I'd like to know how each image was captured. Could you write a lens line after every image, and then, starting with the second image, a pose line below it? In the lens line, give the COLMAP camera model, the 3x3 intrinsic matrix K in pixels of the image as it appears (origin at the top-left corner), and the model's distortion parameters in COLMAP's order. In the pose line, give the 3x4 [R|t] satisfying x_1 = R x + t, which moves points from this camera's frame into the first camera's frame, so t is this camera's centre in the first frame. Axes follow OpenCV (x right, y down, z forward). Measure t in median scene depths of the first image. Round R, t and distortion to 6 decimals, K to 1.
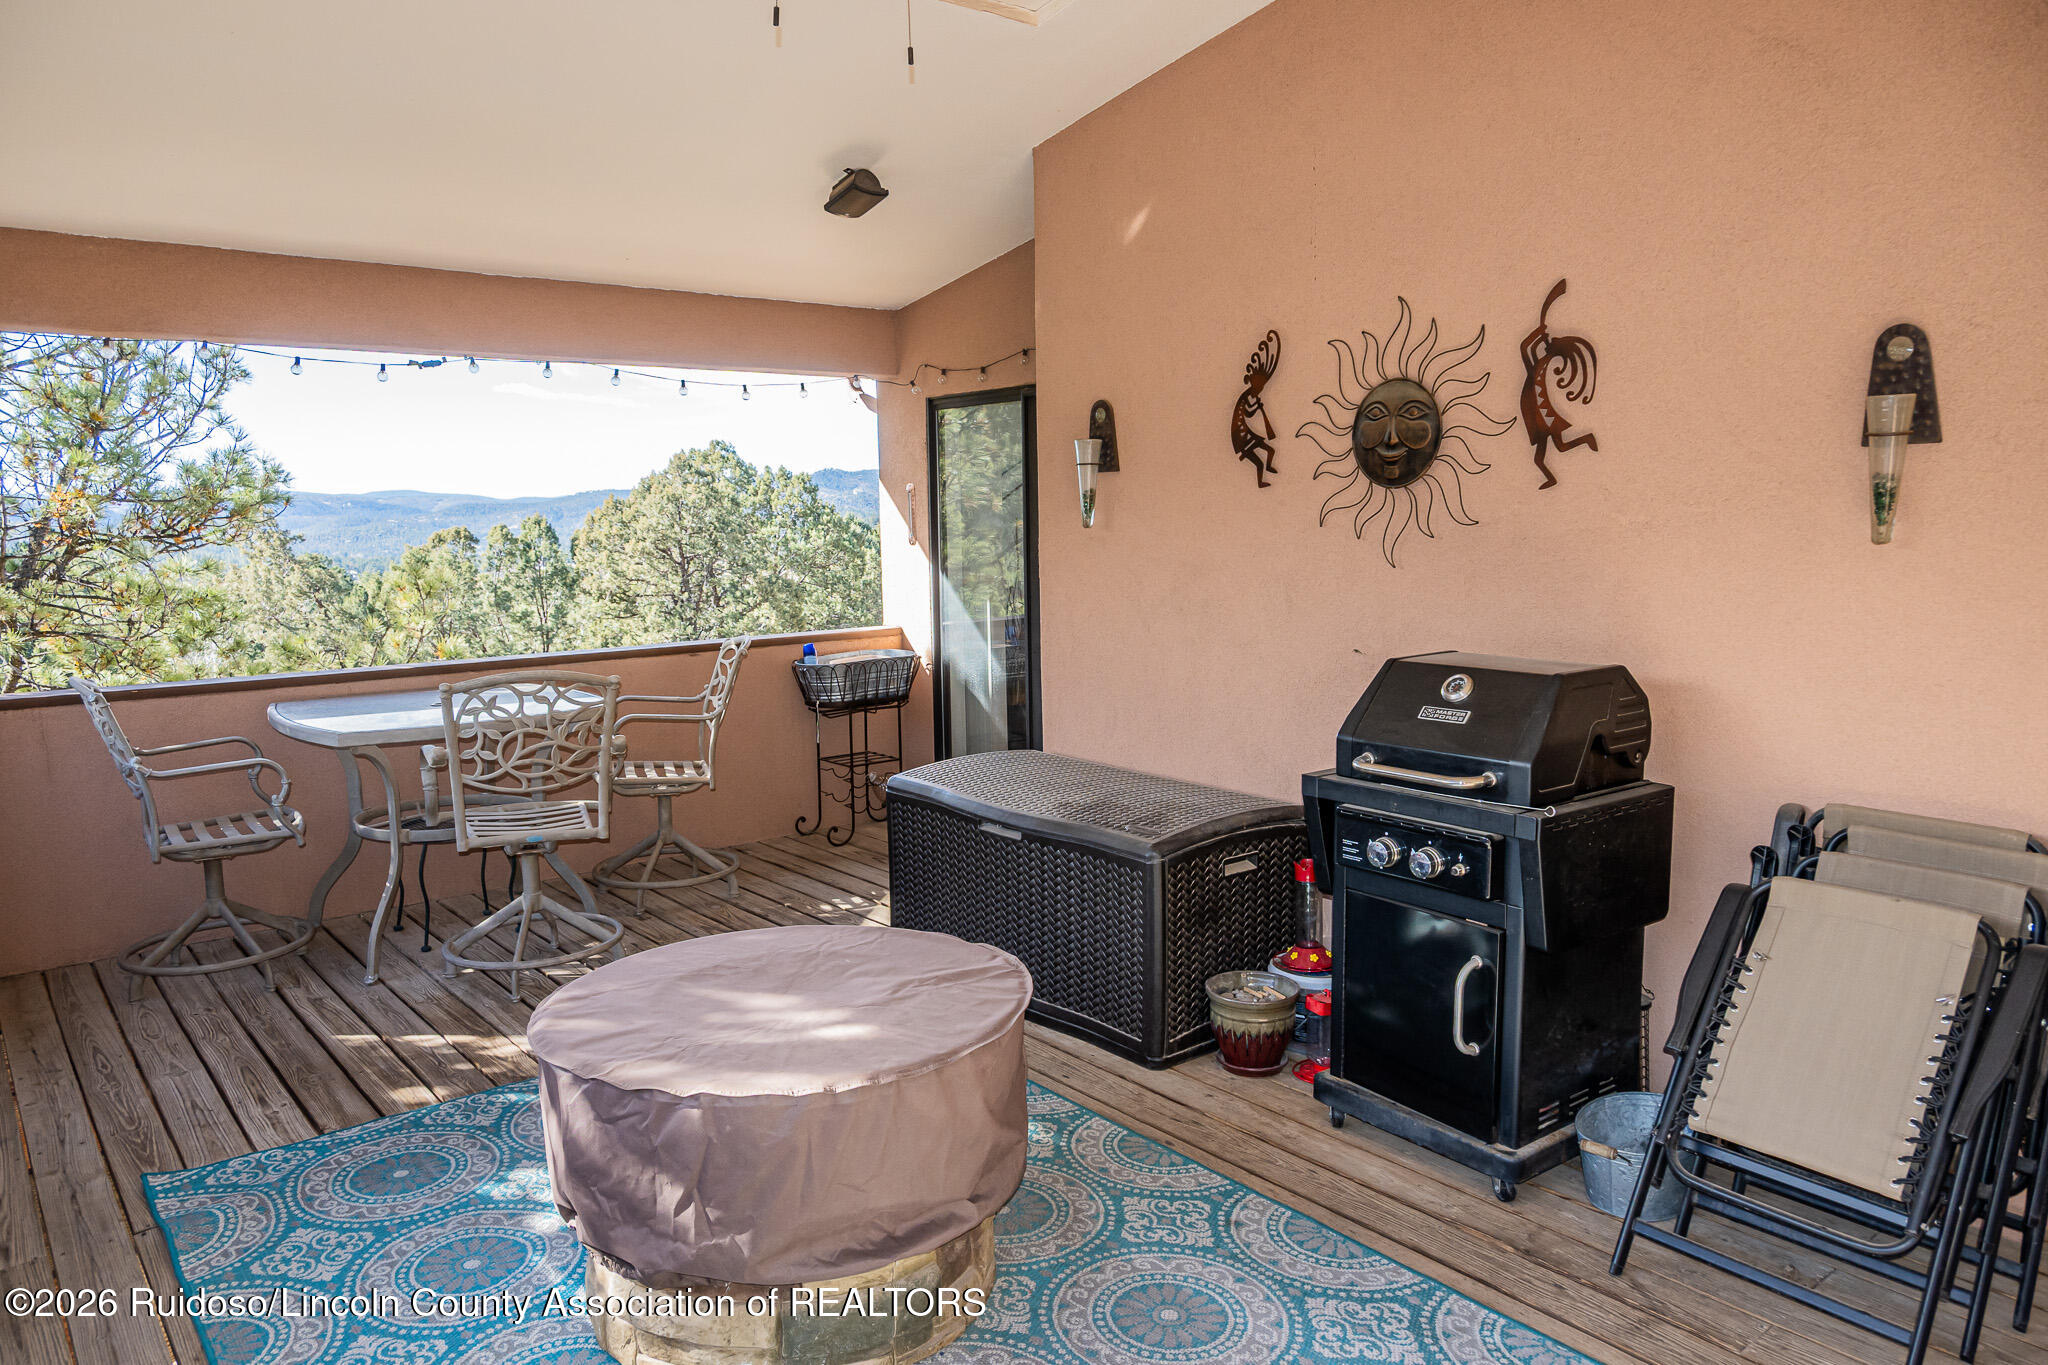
lens RADIAL K [[1402.7, 0, 1014.2], [0, 1402.7, 681.8], [0, 0, 1]] dist [-0.002846, -0.001222]
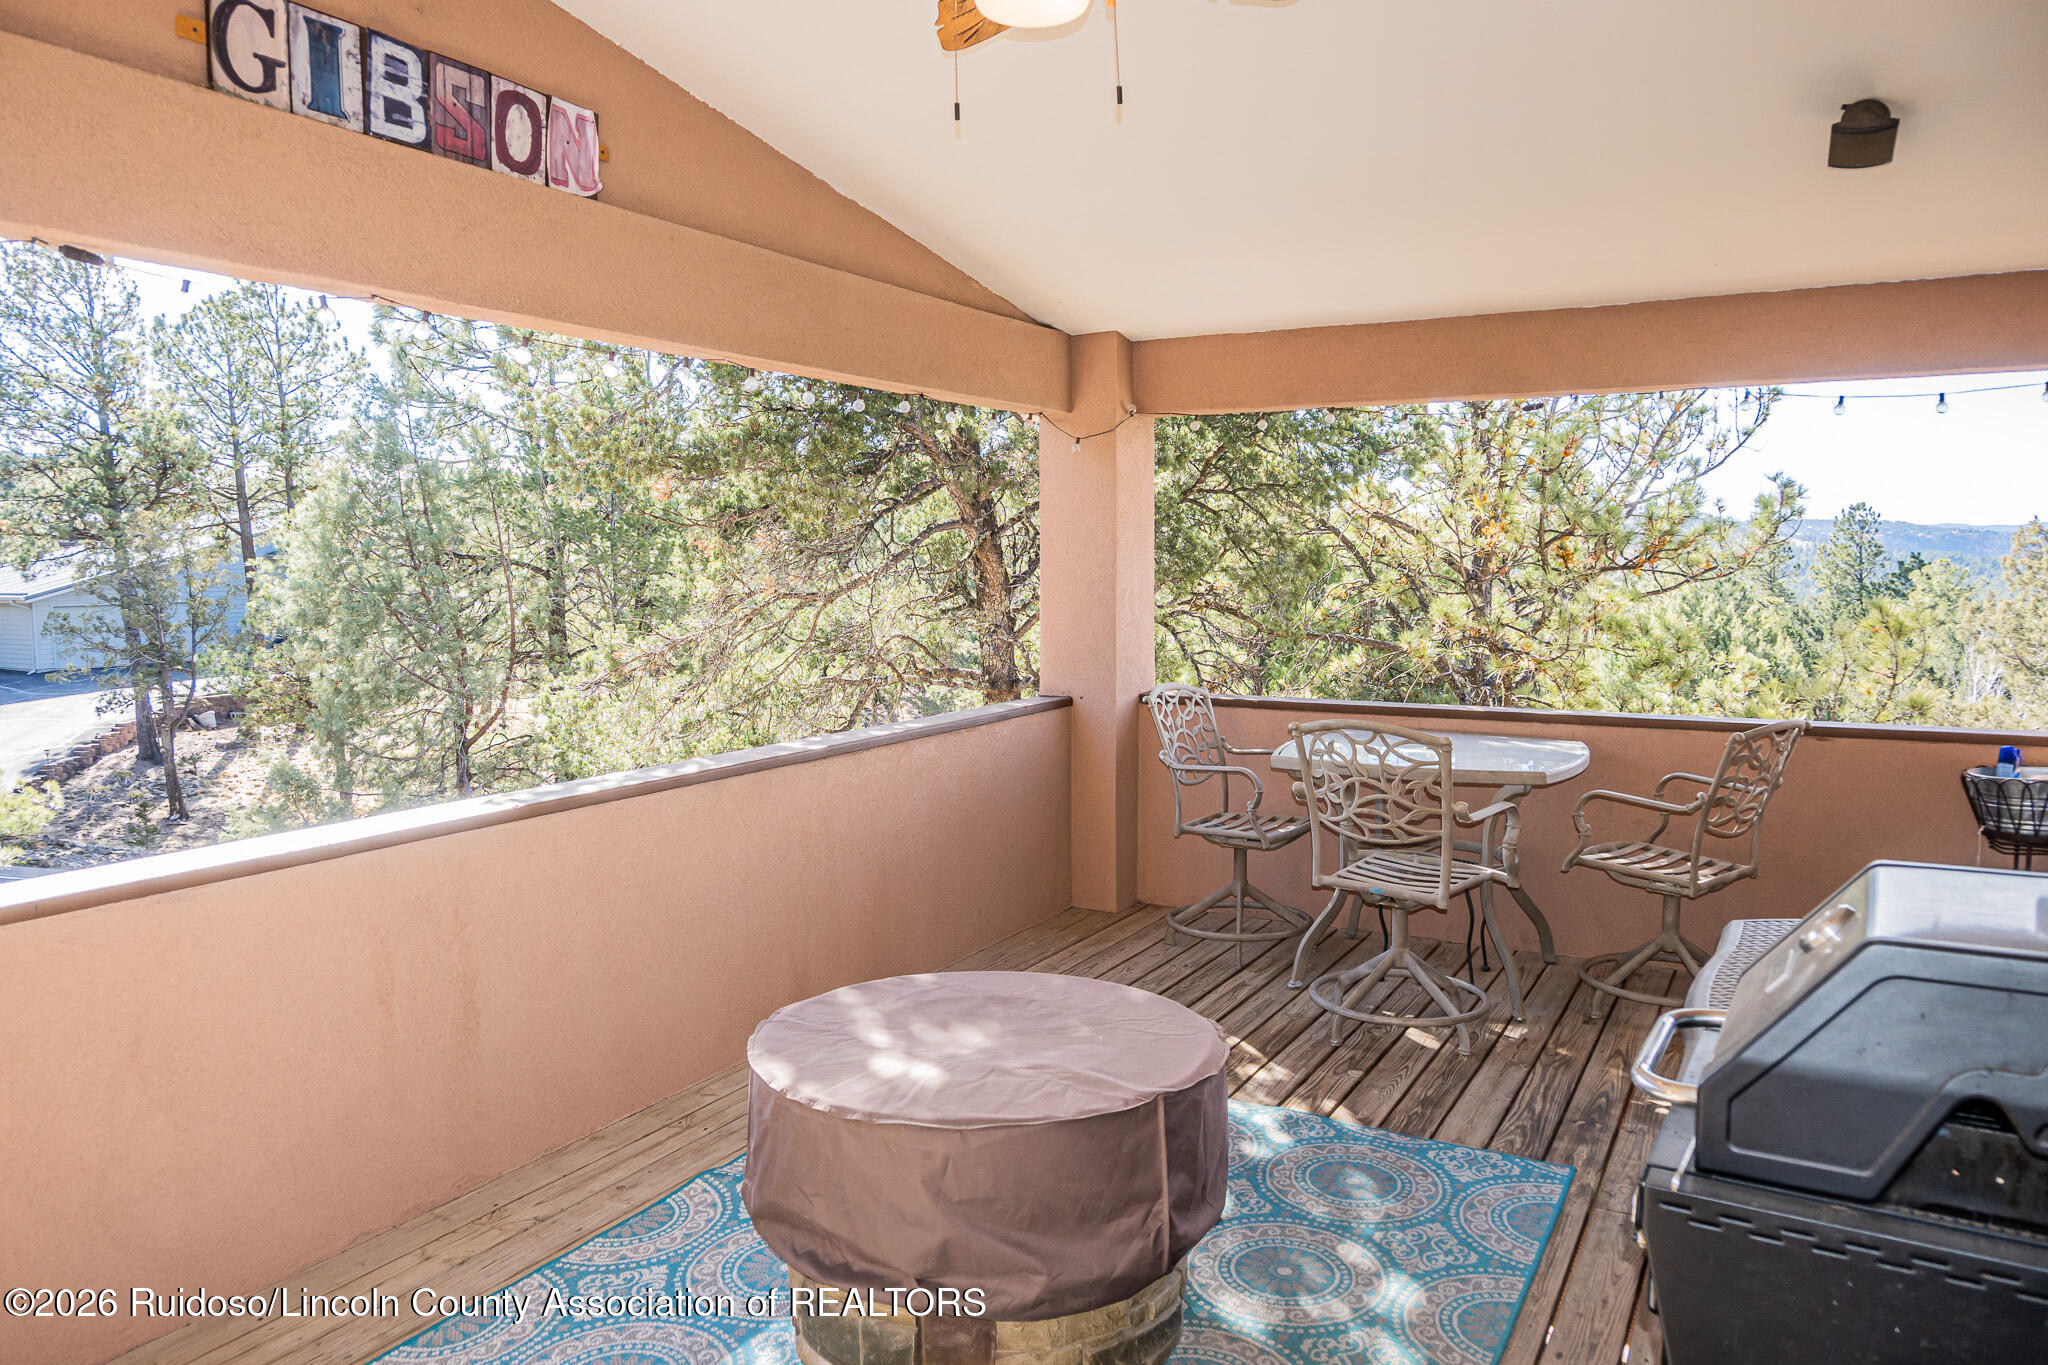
lens RADIAL K [[1402.7, 0, 1014.2], [0, 1402.7, 681.8], [0, 0, 1]] dist [-0.002846, -0.001222]
pose [[0.355747, 0.085391, -0.930673, 0.495208], [-0.114586, 0.992289, 0.047244, -0.053852], [0.927531, 0.089835, 0.362789, 0.393683]]
